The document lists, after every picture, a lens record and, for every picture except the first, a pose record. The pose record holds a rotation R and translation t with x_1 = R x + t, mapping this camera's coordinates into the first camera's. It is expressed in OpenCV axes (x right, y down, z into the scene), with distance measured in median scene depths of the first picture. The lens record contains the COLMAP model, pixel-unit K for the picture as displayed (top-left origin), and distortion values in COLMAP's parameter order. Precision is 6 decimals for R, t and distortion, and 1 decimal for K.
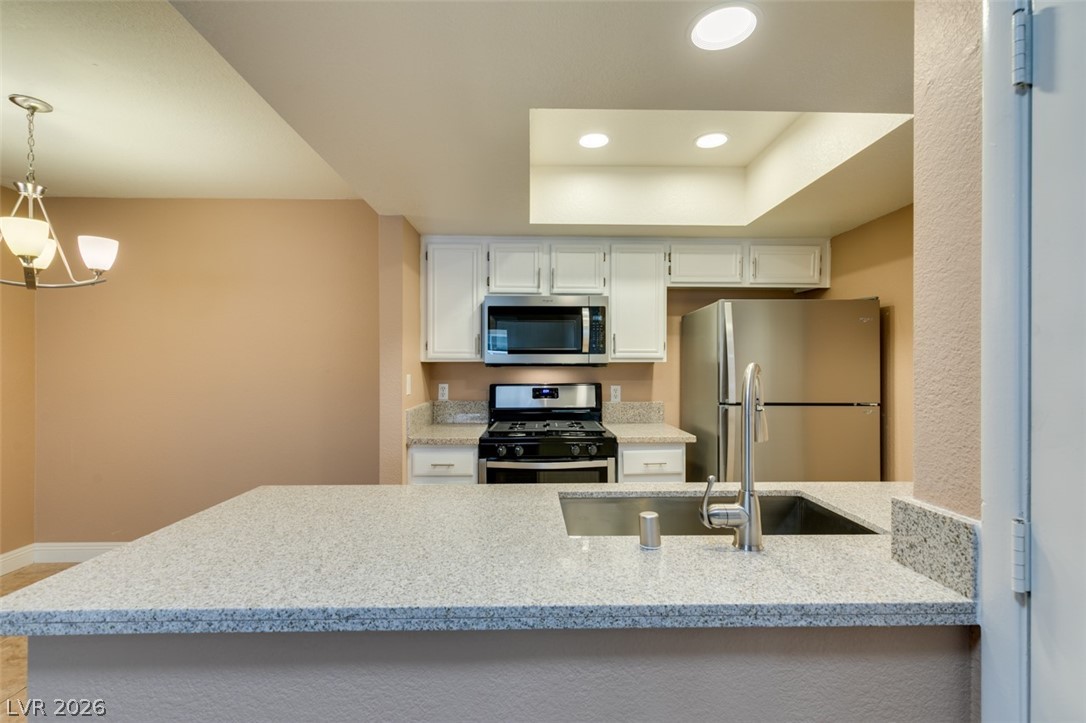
lens RADIAL K [[486.0, 0, 540.2], [0, 486.0, 364.2], [0, 0, 1]] dist [0.005811, -0.001491]
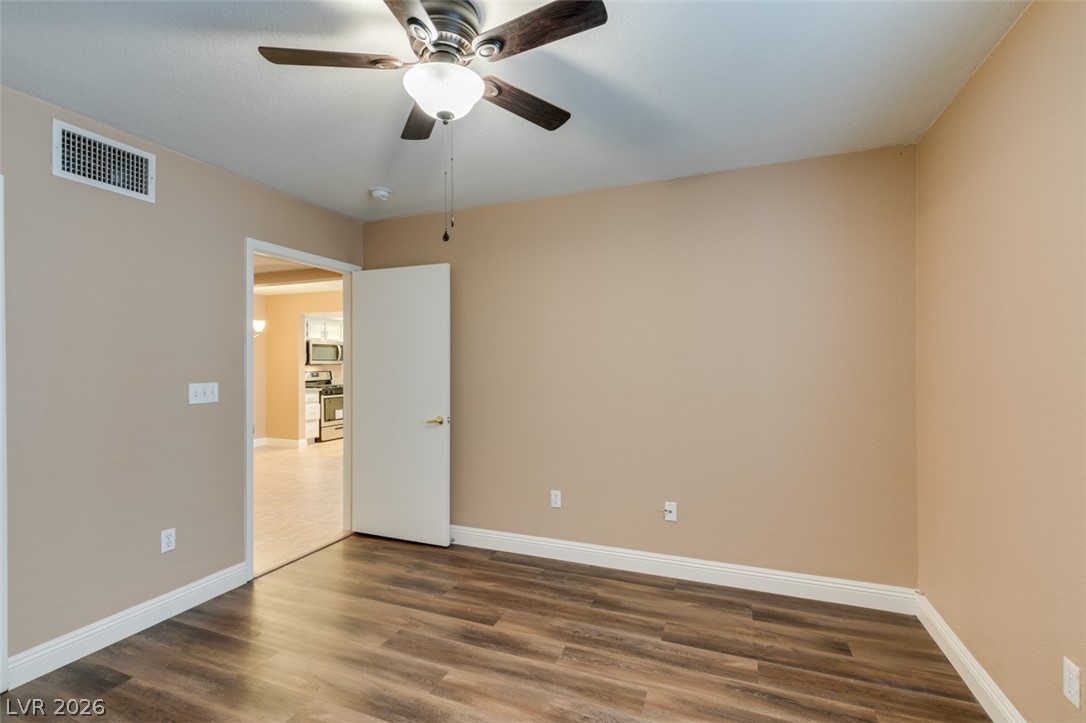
lens RADIAL K [[486.0, 0, 542.6], [0, 486.0, 359.6], [0, 0, 1]] dist [0.005811, -0.001491]
pose [[0.383564, 0.001966, 0.923512, -2.193715], [0.000525, 0.999997, -0.002347, -0.019796], [-0.923514, 0.001385, 0.383562, -1.314091]]
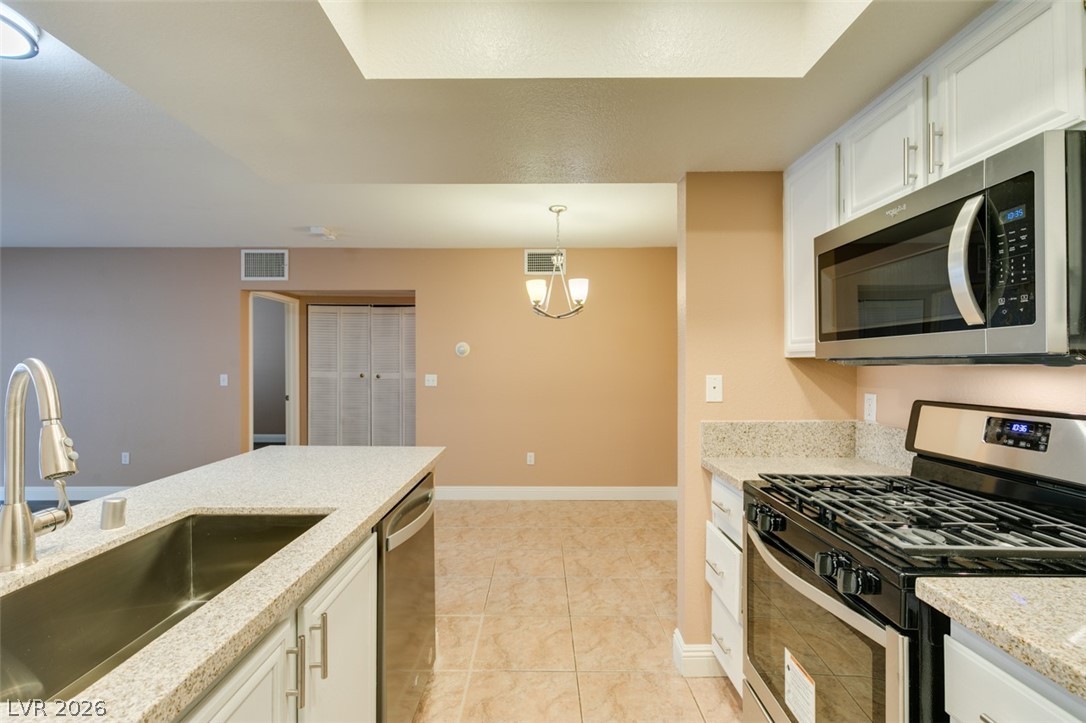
lens RADIAL K [[486.0, 0, 540.6], [0, 486.0, 364.2], [0, 0, 1]] dist [0.005811, -0.001491]
pose [[-0.023244, -0.000405, -0.999730, 0.453056], [0.003416, 0.999994, -0.000484, 0.003447], [0.999724, -0.003426, -0.023243, 0.693144]]
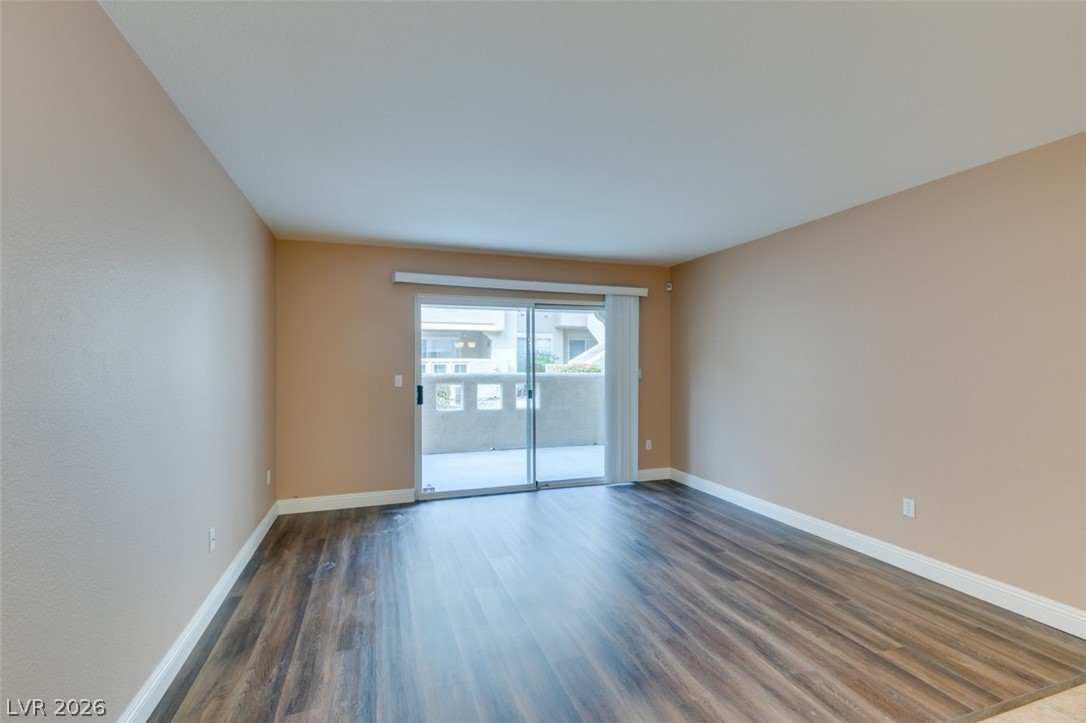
lens RADIAL K [[486.0, 0, 540.0], [0, 486.0, 365.3], [0, 0, 1]] dist [0.005811, -0.001491]
pose [[-0.952647, 0.000407, -0.304079, -0.026949], [0.001142, 0.999997, -0.002238, -0.001672], [0.304077, -0.002479, -0.952644, 0.062161]]
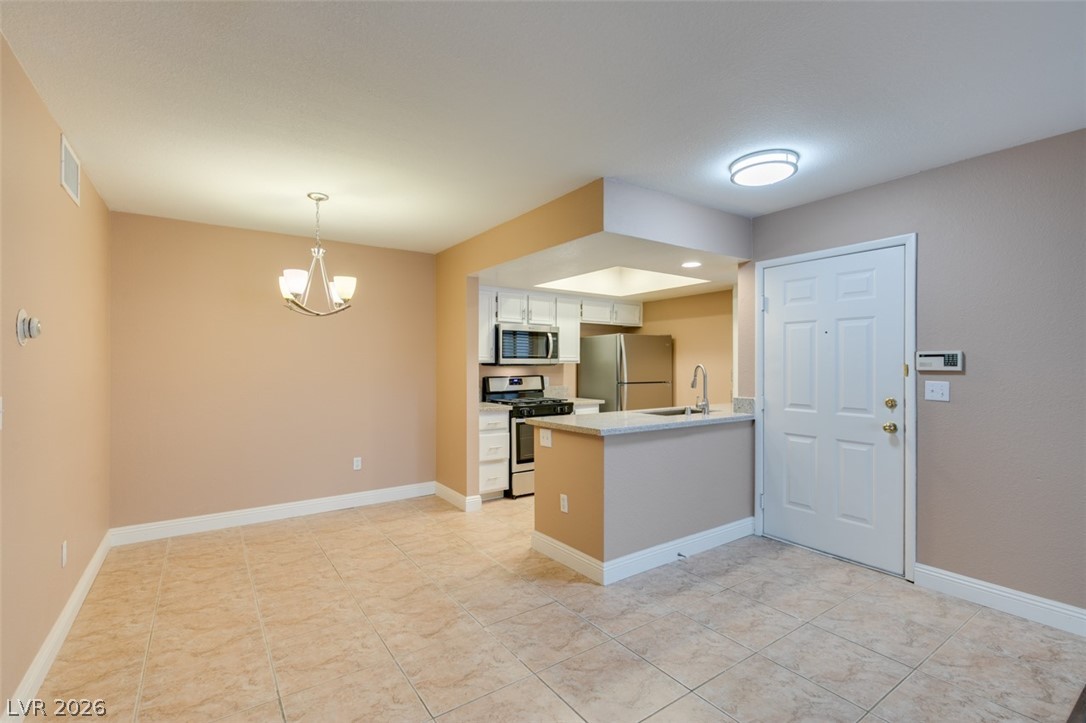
lens RADIAL K [[486.0, 0, 541.0], [0, 486.0, 364.9], [0, 0, 1]] dist [0.005811, -0.001491]
pose [[0.832787, -0.000635, 0.553594, -0.926391], [-0.000352, 0.999999, 0.001676, -0.001271], [-0.553594, -0.001591, 0.832785, -0.481032]]
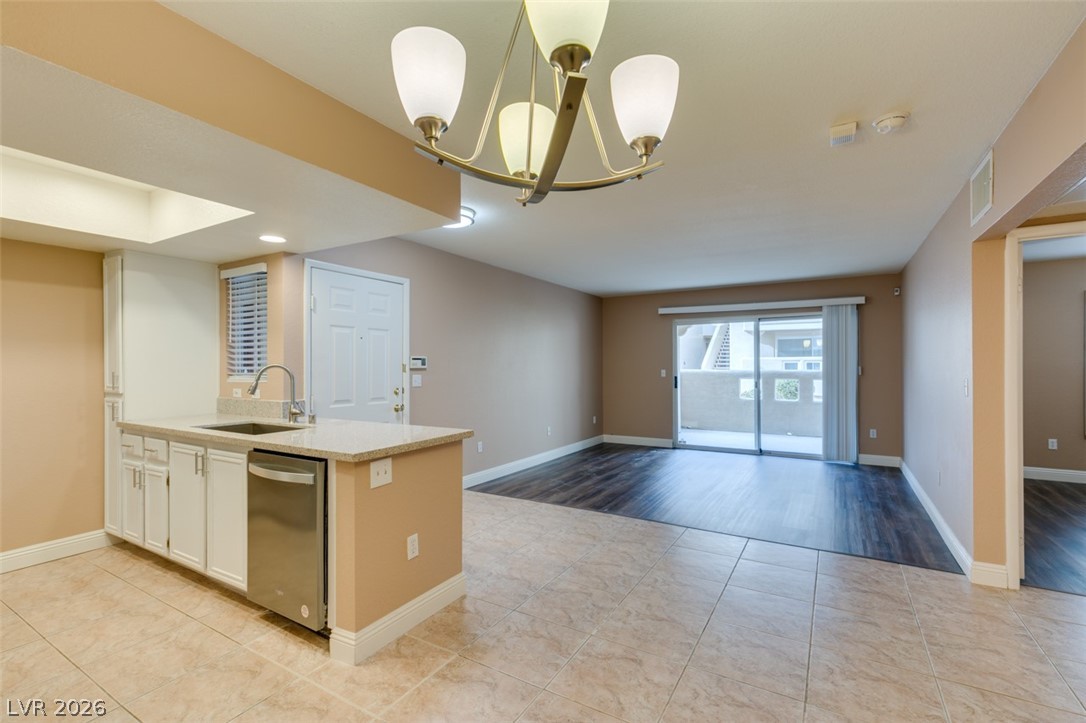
lens RADIAL K [[486.0, 0, 539.9], [0, 486.0, 364.1], [0, 0, 1]] dist [0.005811, -0.001491]
pose [[-0.844191, 0.002922, 0.536035, -0.907447], [0.001339, 0.999994, -0.003341, 0.003615], [-0.536041, -0.002102, -0.844189, 0.978219]]
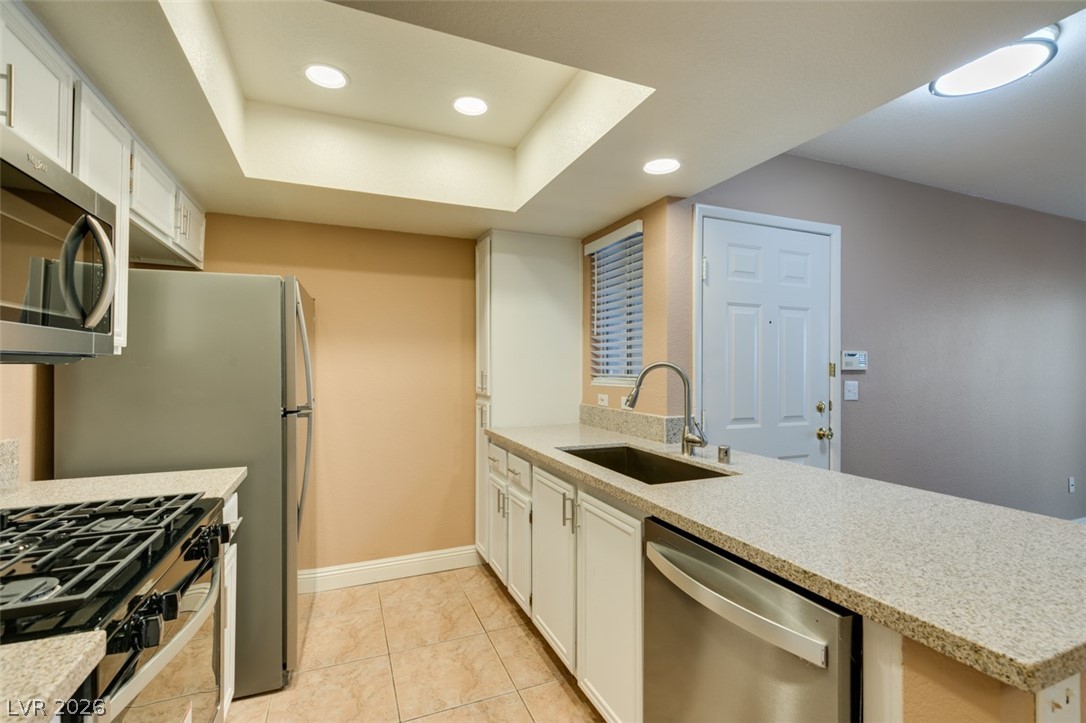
lens RADIAL K [[486.0, 0, 541.9], [0, 486.0, 361.0], [0, 0, 1]] dist [0.005811, -0.001491]
pose [[-0.361683, 0.007545, 0.932271, -0.420766], [-0.004536, 0.999941, -0.009853, 0.005573], [-0.932290, -0.007792, -0.361627, 0.795164]]
